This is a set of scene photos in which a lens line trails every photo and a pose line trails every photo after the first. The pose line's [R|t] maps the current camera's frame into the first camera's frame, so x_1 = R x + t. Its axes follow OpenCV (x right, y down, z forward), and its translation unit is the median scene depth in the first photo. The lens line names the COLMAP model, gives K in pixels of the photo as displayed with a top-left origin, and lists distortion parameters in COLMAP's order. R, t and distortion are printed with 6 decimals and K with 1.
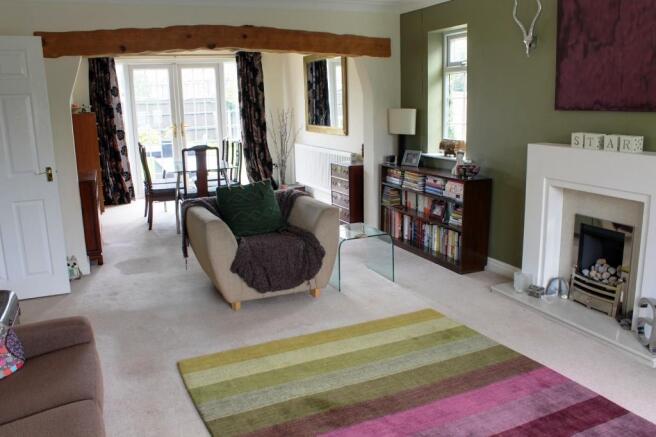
lens RADIAL K [[559.6, 0, 328.0], [0, 559.6, 218.5], [0, 0, 1]] dist [-0.167790, 0.185117]
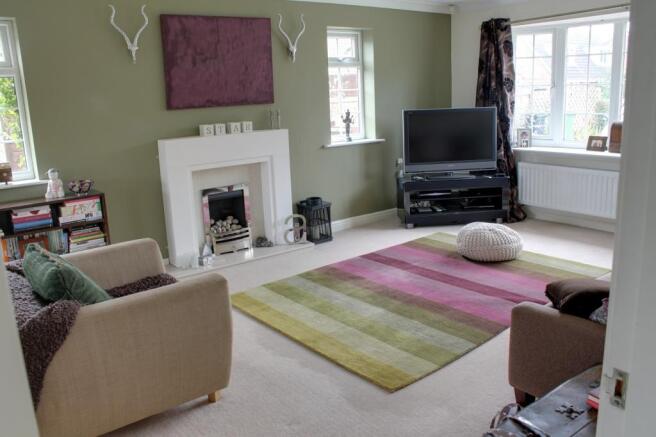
lens RADIAL K [[559.6, 0, 328.0], [0, 559.6, 218.5], [0, 0, 1]] dist [-0.167790, 0.185117]
pose [[-0.229509, -0.194118, 0.953753, -0.914908], [0.247159, 0.936165, 0.250014, -0.209573], [-0.941402, 0.293109, -0.166881, 1.029858]]
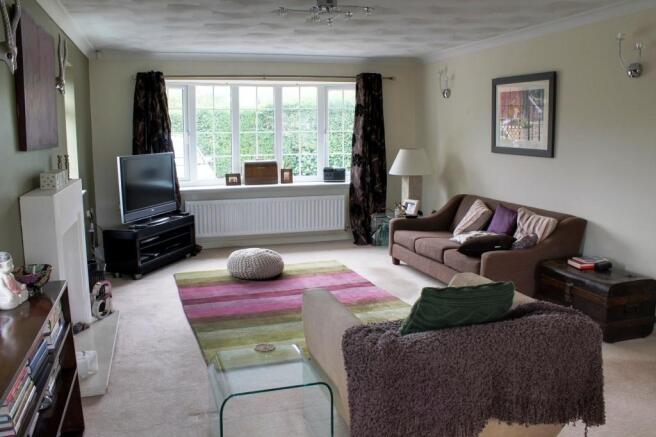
lens RADIAL K [[559.6, 0, 328.0], [0, 559.6, 218.5], [0, 0, 1]] dist [-0.167790, 0.185117]
pose [[-0.992428, 0.011850, 0.122257, -0.134949], [0.054734, 0.933719, 0.353797, -0.386422], [-0.109961, 0.357810, -0.927298, 1.840714]]
